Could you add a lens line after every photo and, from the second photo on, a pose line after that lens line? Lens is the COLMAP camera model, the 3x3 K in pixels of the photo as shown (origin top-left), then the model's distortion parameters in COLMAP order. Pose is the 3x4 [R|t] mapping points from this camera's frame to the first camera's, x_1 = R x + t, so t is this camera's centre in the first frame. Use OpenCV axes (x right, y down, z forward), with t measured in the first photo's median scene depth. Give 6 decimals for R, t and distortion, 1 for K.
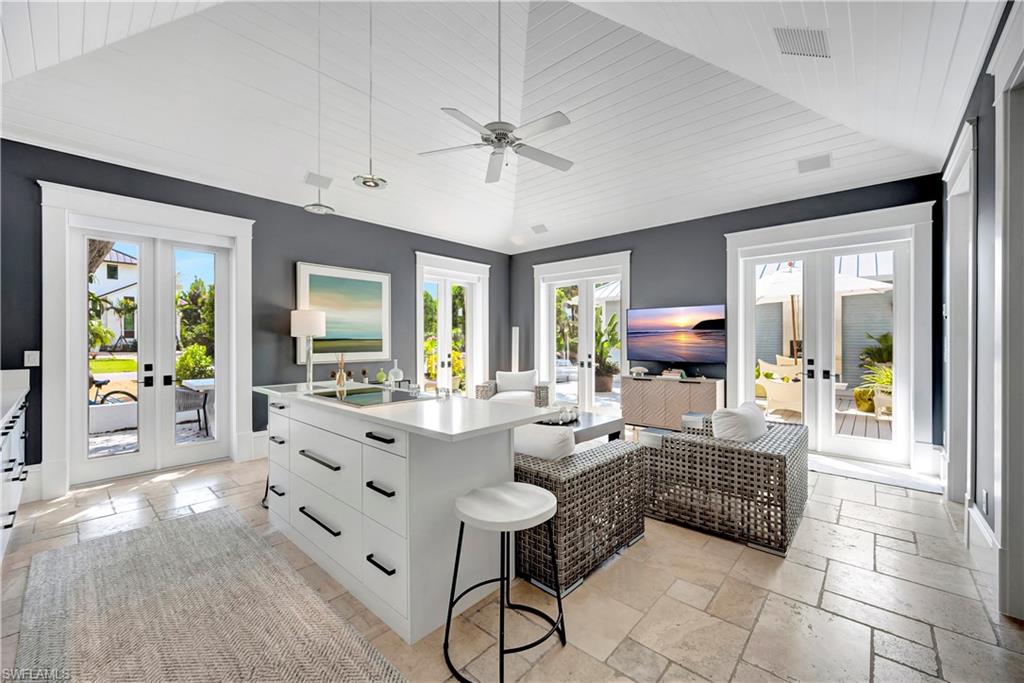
lens RADIAL K [[409.1, 0, 516.6], [0, 409.1, 340.3], [0, 0, 1]] dist [0.002663, -0.000036]
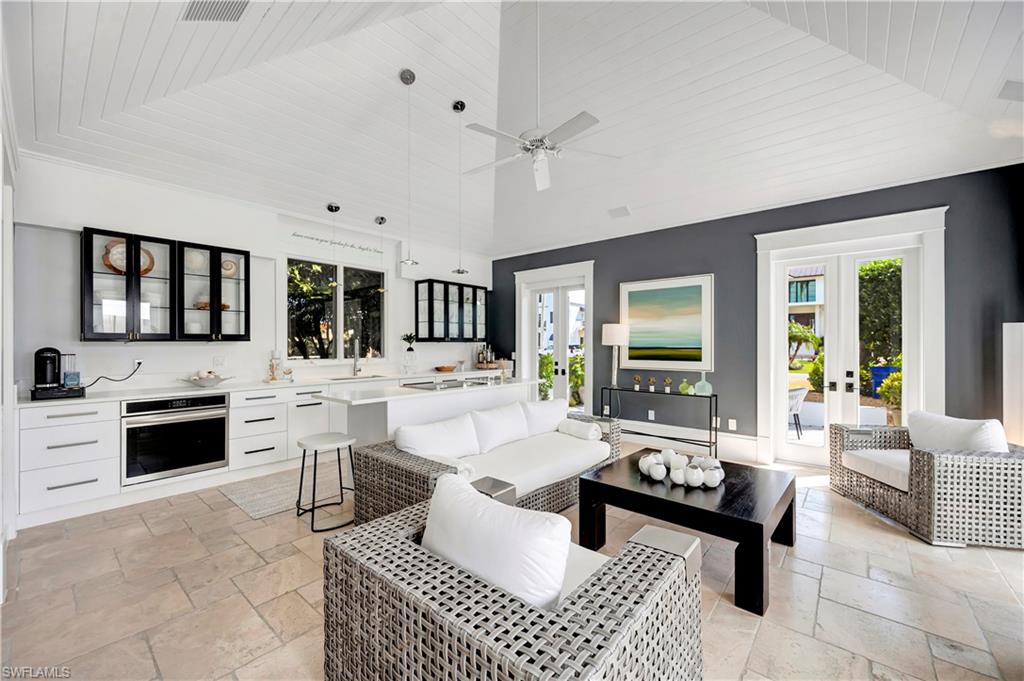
lens RADIAL K [[407.7, 0, 510.4], [0, 407.7, 345.6], [0, 0, 1]] dist [-0.003172, -0.000071]
pose [[0.028624, 0.000022, -0.999590, 0.567022], [-0.005616, 0.999984, -0.000139, -0.005306], [0.999574, 0.005618, 0.028624, 0.553397]]
